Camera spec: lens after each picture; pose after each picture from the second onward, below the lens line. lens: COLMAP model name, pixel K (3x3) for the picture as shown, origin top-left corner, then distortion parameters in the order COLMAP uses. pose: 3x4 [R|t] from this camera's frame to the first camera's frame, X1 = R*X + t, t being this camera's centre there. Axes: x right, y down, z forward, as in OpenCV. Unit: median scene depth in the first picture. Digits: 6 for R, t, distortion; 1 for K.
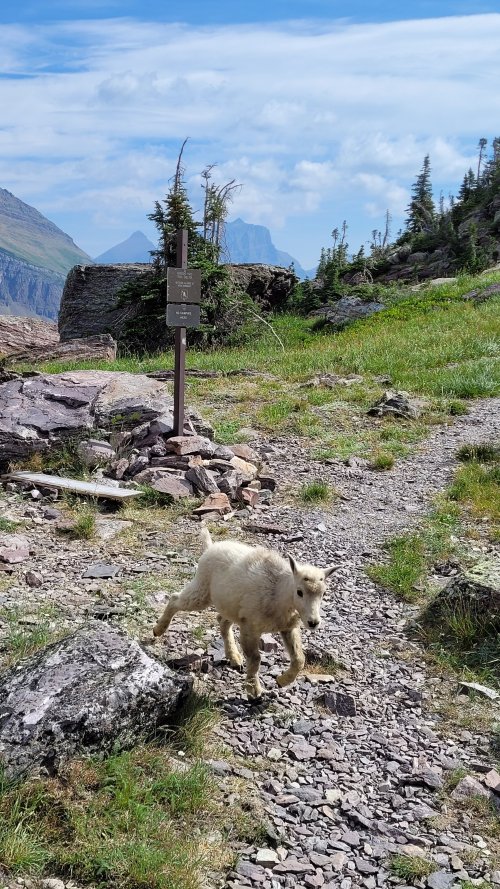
lens RADIAL K [[975.1, 0, 250.0], [0, 975.1, 444.5], [0, 0, 1]] dist [0.065947, -0.001852]
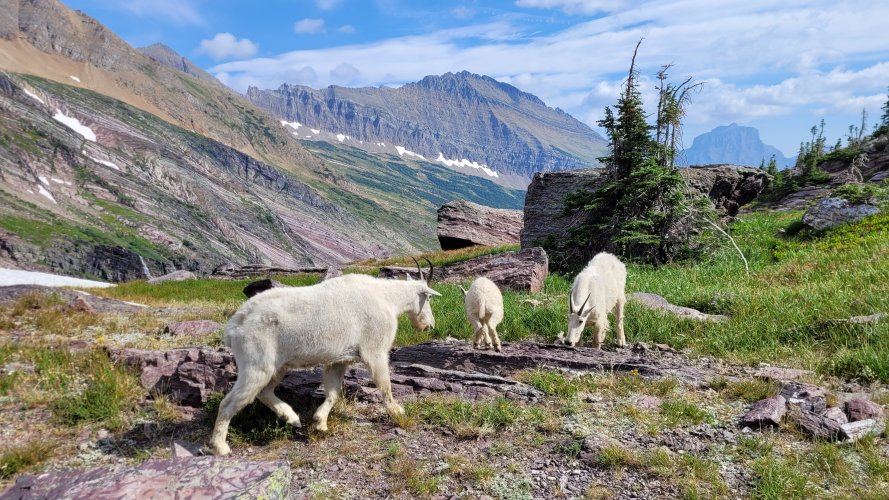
lens RADIAL K [[645.8, 0, 444.5], [0, 645.8, 250.0], [0, 0, 1]] dist [-0.000109, -0.003626]
pose [[0.909138, 0.024004, -0.415802, 0.024735], [-0.042312, 0.998496, -0.034872, -0.067797], [0.414339, 0.049297, 0.908787, 0.313950]]
